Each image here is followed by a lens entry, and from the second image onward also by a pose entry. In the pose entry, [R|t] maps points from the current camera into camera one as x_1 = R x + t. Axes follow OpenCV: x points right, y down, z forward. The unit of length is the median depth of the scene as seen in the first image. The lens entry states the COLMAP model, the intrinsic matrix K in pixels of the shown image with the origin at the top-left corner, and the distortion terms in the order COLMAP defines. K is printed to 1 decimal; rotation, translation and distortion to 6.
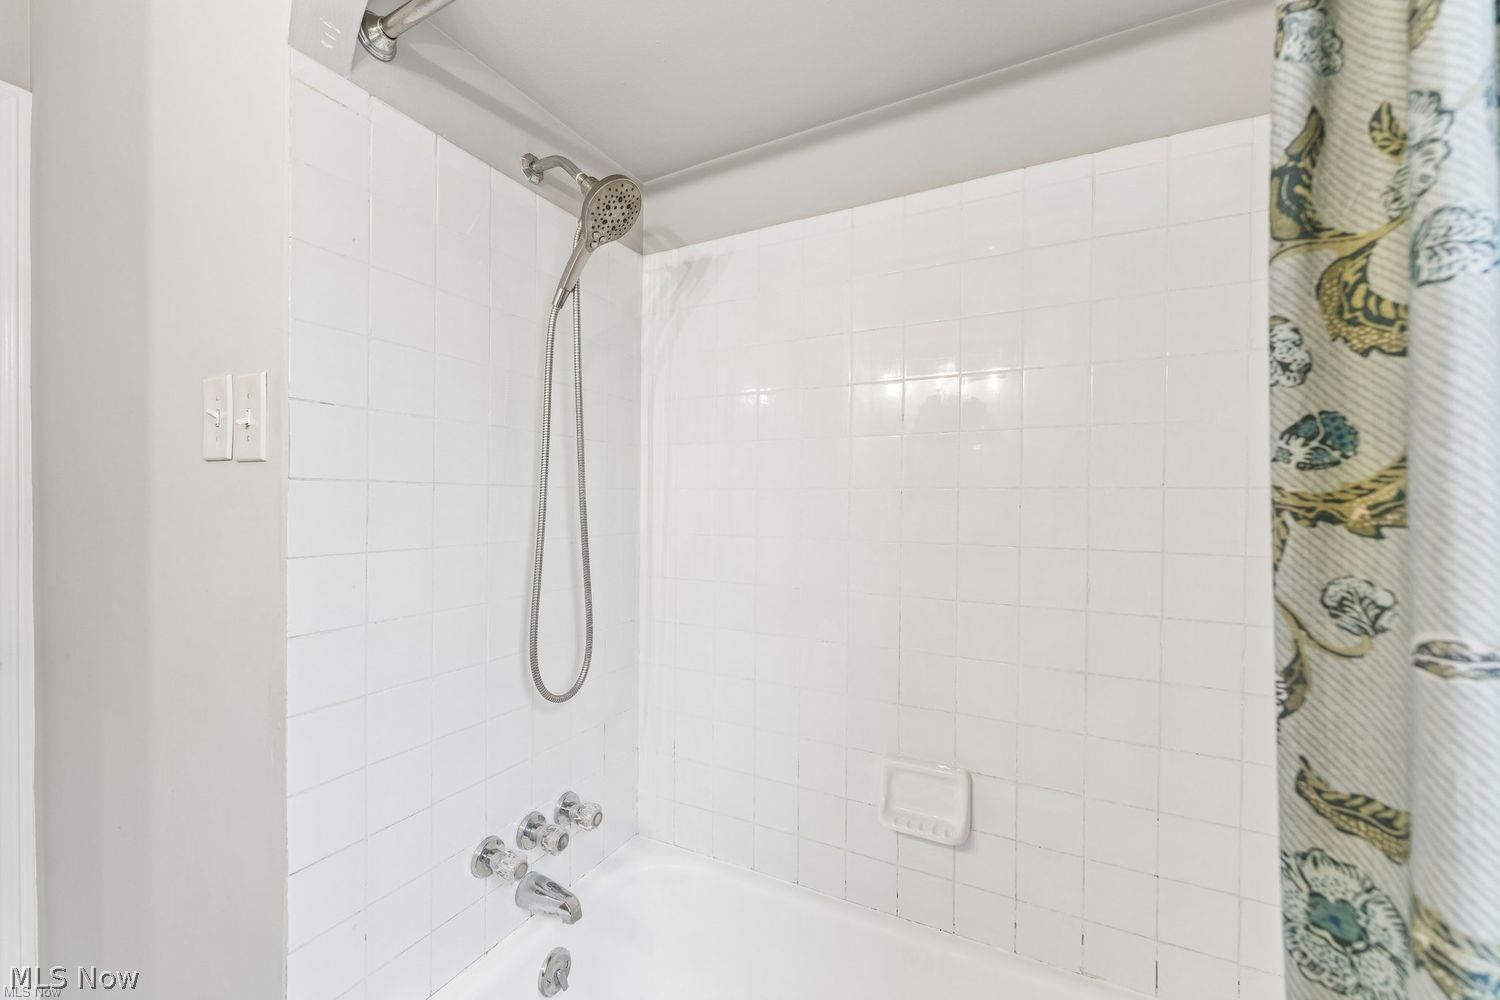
lens RADIAL K [[607.2, 0, 749.2], [0, 607.2, 503.0], [0, 0, 1]] dist [-0.000594, 0.000690]
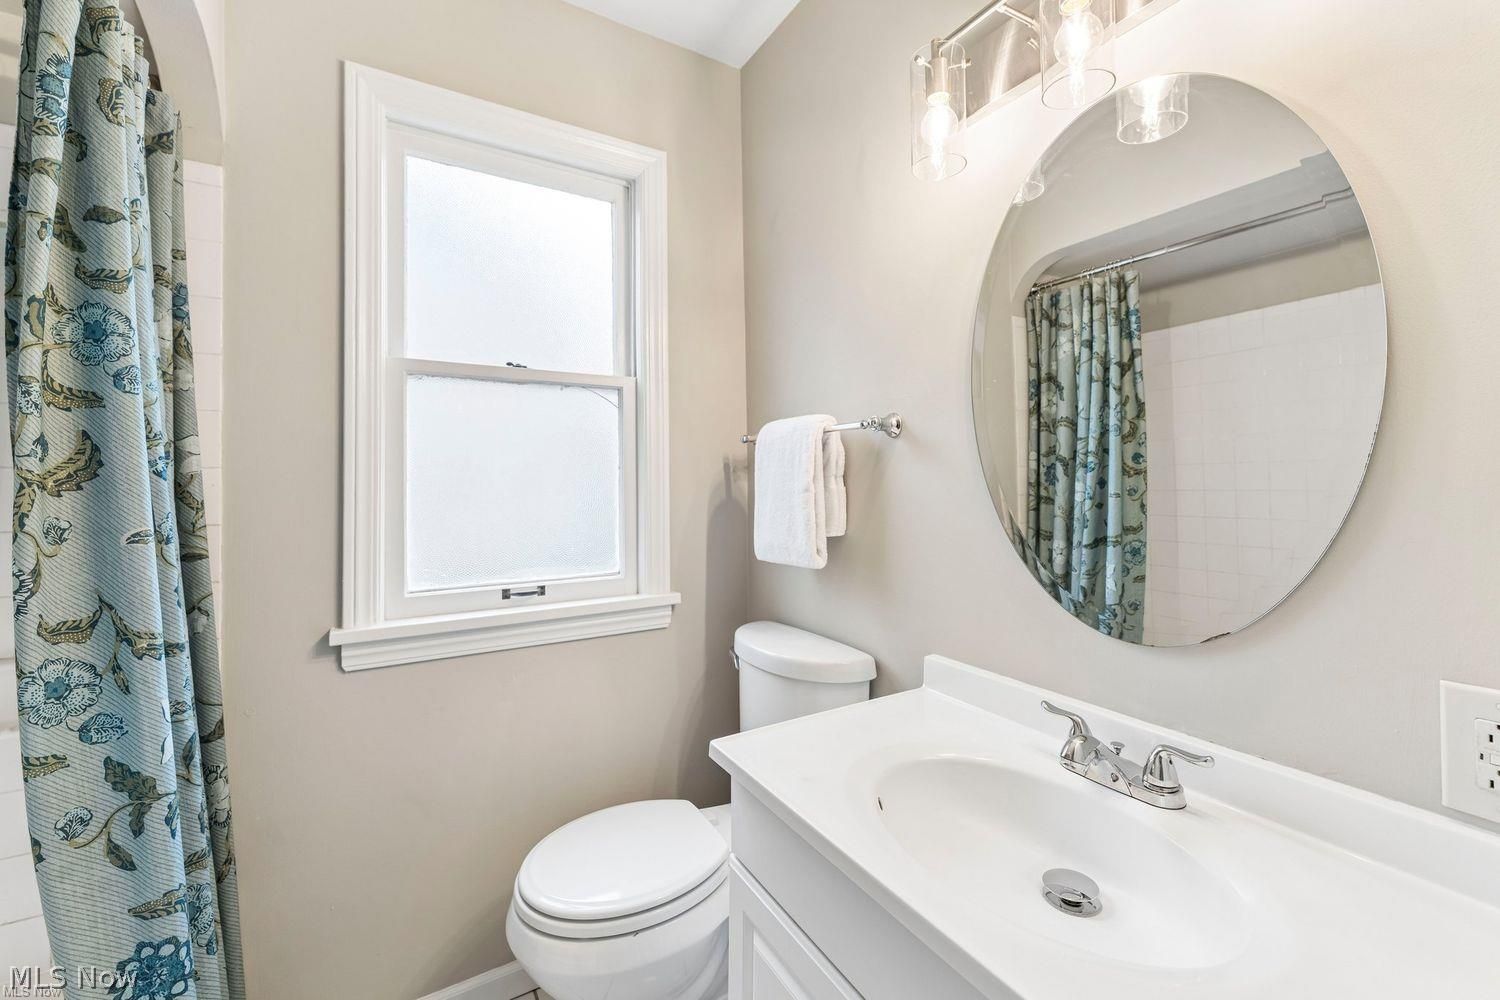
lens RADIAL K [[607.2, 0, 744.4], [0, 607.2, 468.8], [0, 0, 1]] dist [-0.000594, 0.000690]
pose [[-0.849855, 0.014030, 0.526830, -2.019634], [0.009926, 0.999894, -0.010616, 0.008527], [-0.526923, -0.003793, -0.849905, 1.515047]]
